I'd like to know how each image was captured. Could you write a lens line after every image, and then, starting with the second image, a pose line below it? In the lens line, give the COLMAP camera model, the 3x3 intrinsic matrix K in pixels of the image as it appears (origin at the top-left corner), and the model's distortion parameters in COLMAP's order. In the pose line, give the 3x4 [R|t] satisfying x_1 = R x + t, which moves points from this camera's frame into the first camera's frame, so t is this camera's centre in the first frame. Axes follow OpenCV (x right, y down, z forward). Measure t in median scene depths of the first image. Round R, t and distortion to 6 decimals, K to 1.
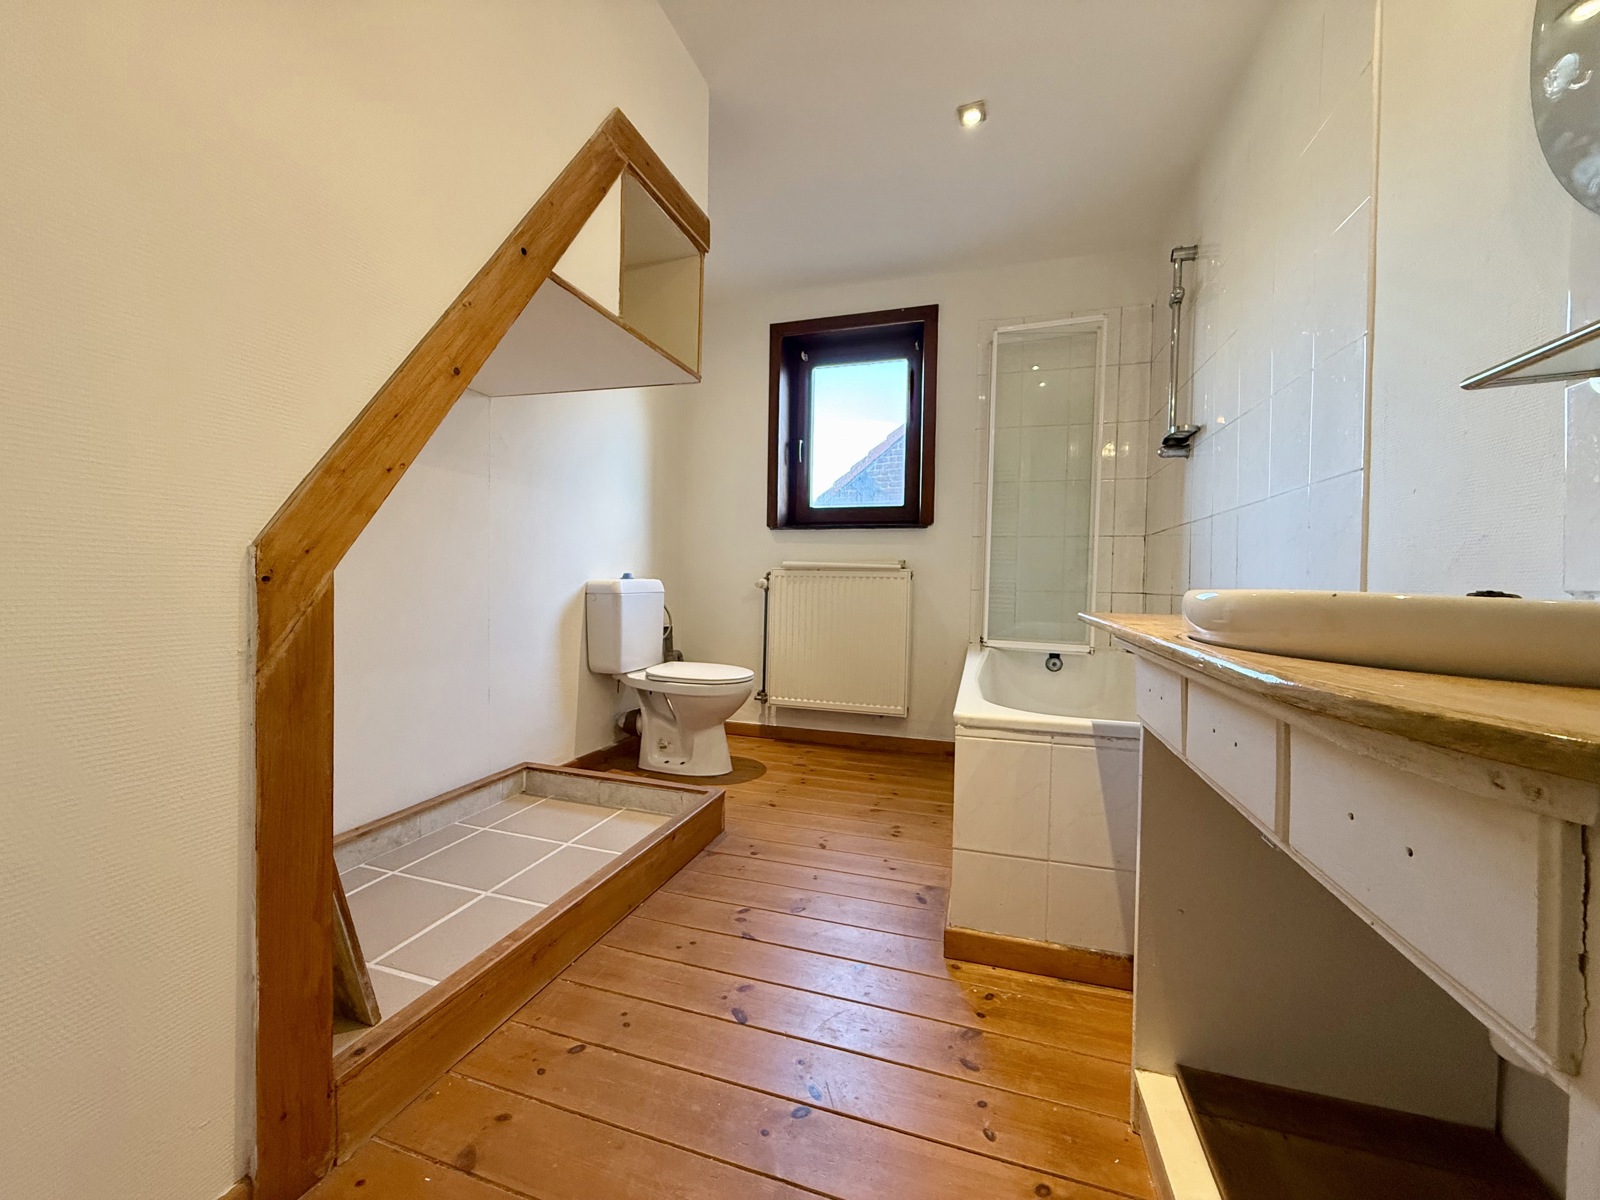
lens RADIAL K [[634.6, 0, 796.0], [0, 634.6, 594.0], [0, 0, 1]] dist [0.000809, -0.000364]
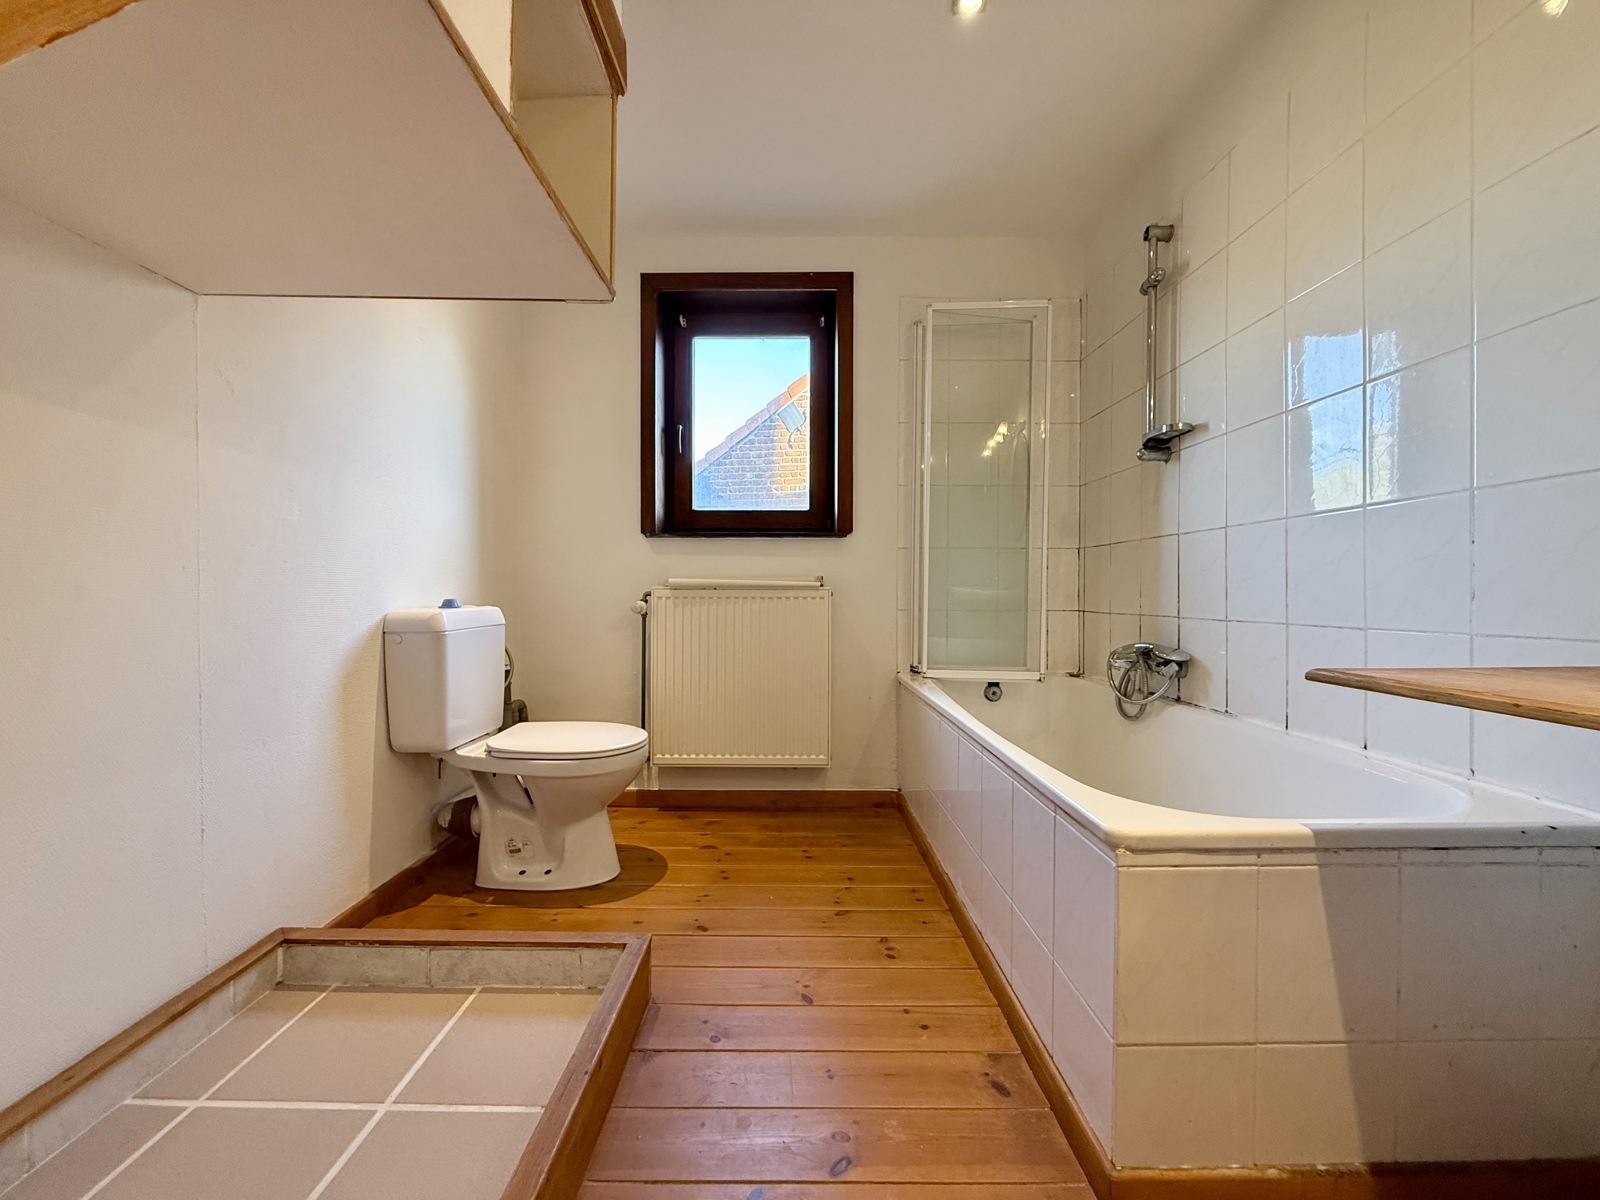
lens RADIAL K [[634.6, 0, 798.1], [0, 634.6, 597.6], [0, 0, 1]] dist [0.000809, -0.000364]
pose [[0.953147, -0.018291, 0.301953, -0.120693], [0.020778, 0.999771, -0.005025, -0.024481], [-0.301792, 0.011063, 0.953310, 0.248670]]
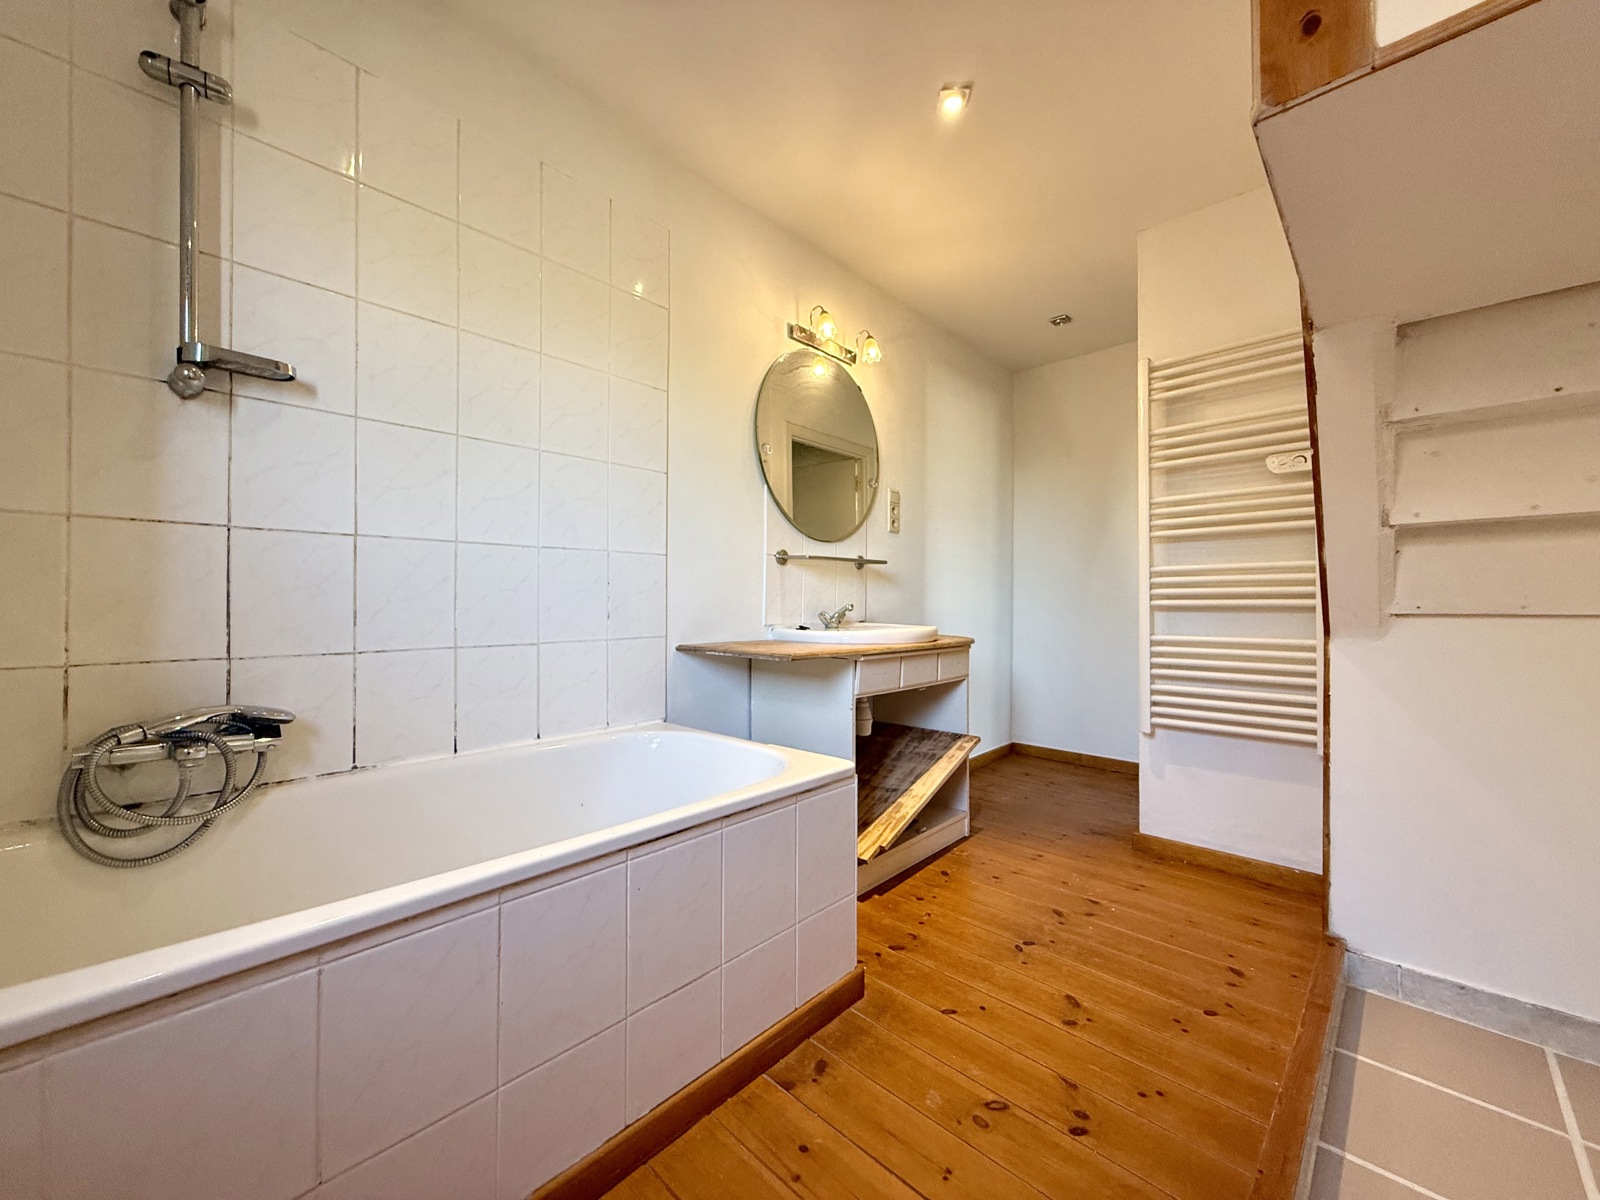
lens RADIAL K [[634.6, 0, 795.0], [0, 634.6, 601.2], [0, 0, 1]] dist [0.000809, -0.000364]
pose [[-0.896159, -0.018812, 0.443334, -0.058309], [-0.011033, 0.999737, 0.020119, -0.050194], [-0.443596, 0.013139, -0.896131, 1.005977]]
